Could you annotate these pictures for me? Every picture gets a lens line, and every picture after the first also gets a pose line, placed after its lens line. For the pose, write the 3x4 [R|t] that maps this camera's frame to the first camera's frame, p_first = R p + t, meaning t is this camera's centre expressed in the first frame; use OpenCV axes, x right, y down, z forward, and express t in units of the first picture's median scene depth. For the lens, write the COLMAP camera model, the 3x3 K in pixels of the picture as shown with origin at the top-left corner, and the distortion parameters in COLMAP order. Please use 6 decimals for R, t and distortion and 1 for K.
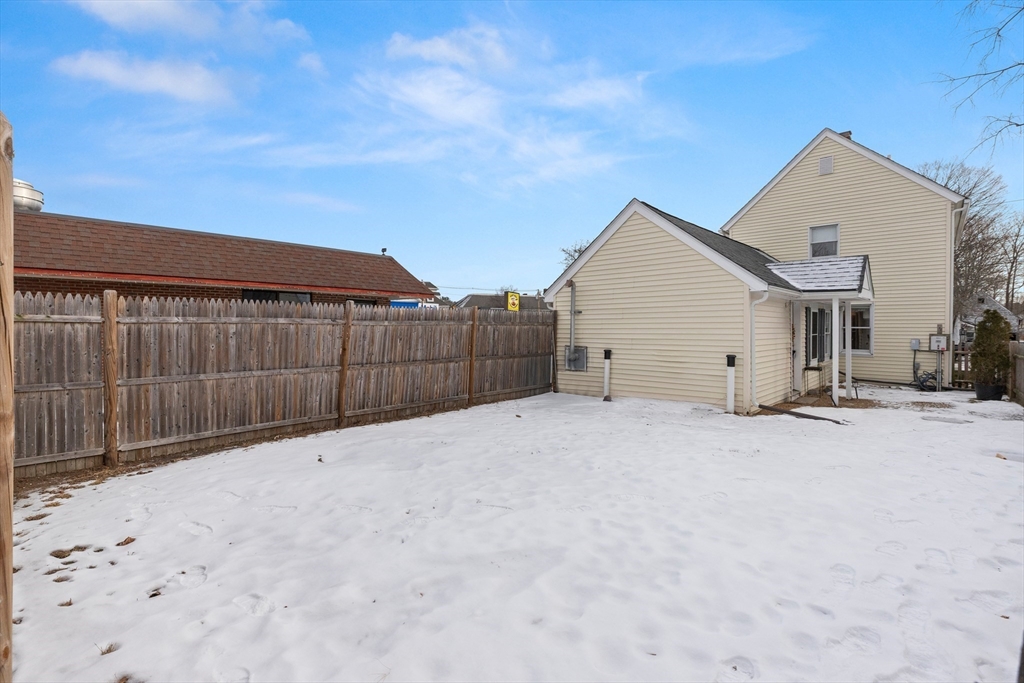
lens RADIAL K [[464.8, 0, 517.4], [0, 464.8, 329.9], [0, 0, 1]] dist [0.001360, 0.000052]
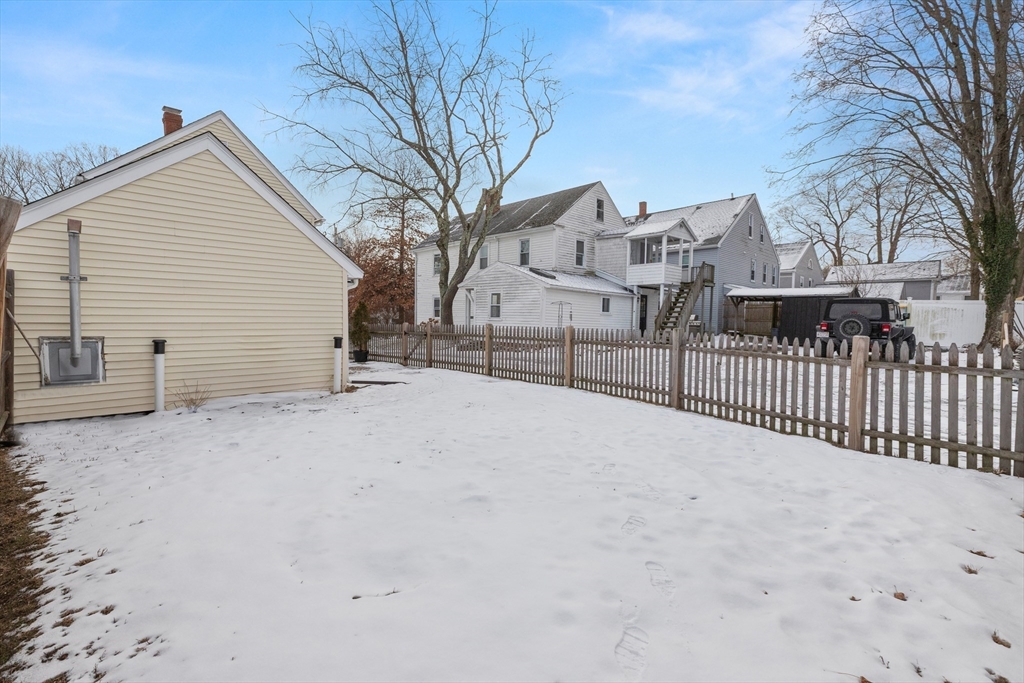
lens RADIAL K [[464.8, 0, 517.4], [0, 464.8, 329.9], [0, 0, 1]] dist [0.001360, 0.000052]
pose [[0.038636, -0.024899, 0.998943, -0.459942], [-0.004949, 0.999672, 0.025109, 0.009200], [-0.999241, -0.005914, 0.038500, 0.463944]]
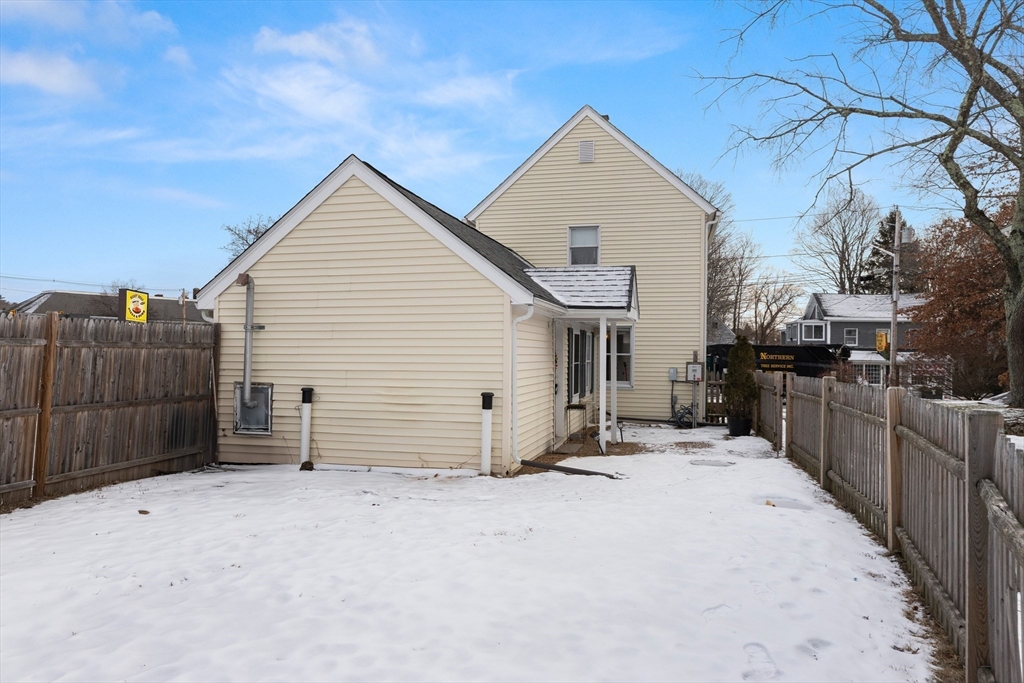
lens RADIAL K [[676.2, 0, 512.0], [0, 676.2, 341.5], [0, 0, 1]] dist [0.015703, -0.000266]
pose [[0.879015, 0.013686, 0.476598, -0.000753], [-0.004071, 0.999767, -0.021200, -0.002088], [-0.476777, 0.016695, 0.878866, 0.060046]]
